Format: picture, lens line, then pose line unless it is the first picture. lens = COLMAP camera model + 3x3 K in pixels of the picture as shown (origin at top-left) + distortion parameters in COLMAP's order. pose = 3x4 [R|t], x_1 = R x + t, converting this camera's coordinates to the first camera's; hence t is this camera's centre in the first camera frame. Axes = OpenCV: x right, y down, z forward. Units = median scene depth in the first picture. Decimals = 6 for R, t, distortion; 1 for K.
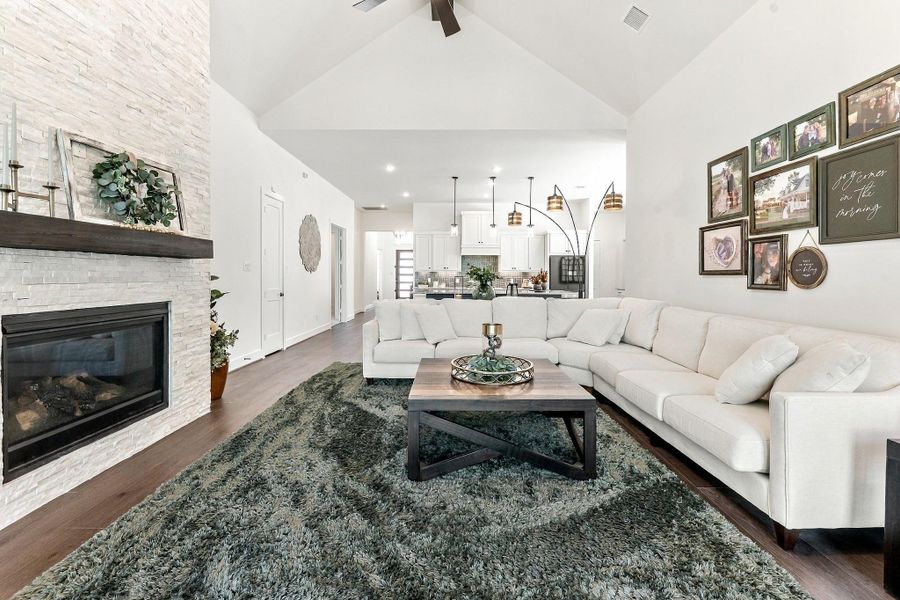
lens RADIAL K [[380.1, 0, 450.7], [0, 380.1, 279.6], [0, 0, 1]] dist [0.003867, 0.000468]
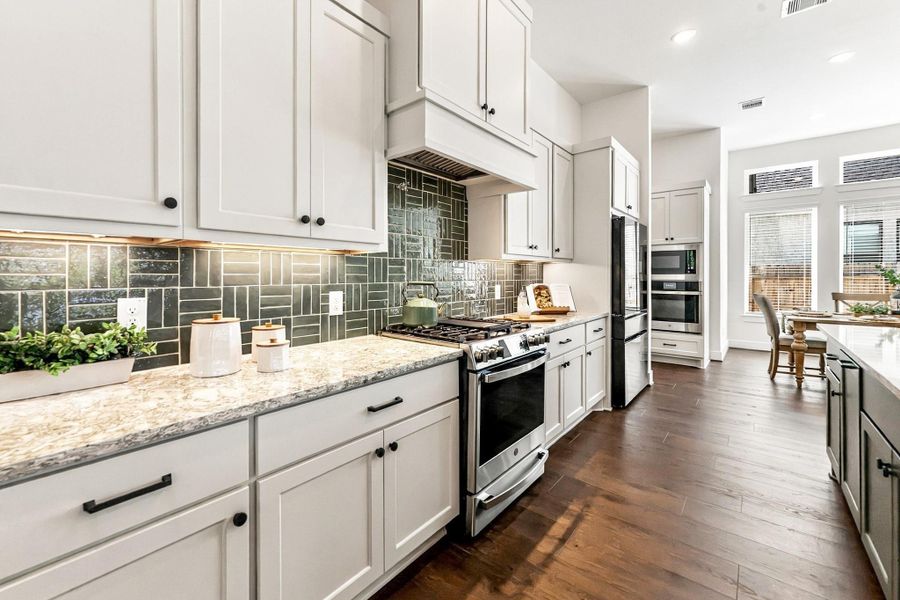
lens RADIAL K [[375.7, 0, 450.1], [0, 375.7, 278.4], [0, 0, 1]] dist [0.000045, 0.000267]
pose [[0.628068, -0.012972, 0.778050, -0.297655], [0.012507, 0.999900, 0.006575, -0.030626], [-0.778058, 0.005601, 0.628168, 2.942944]]
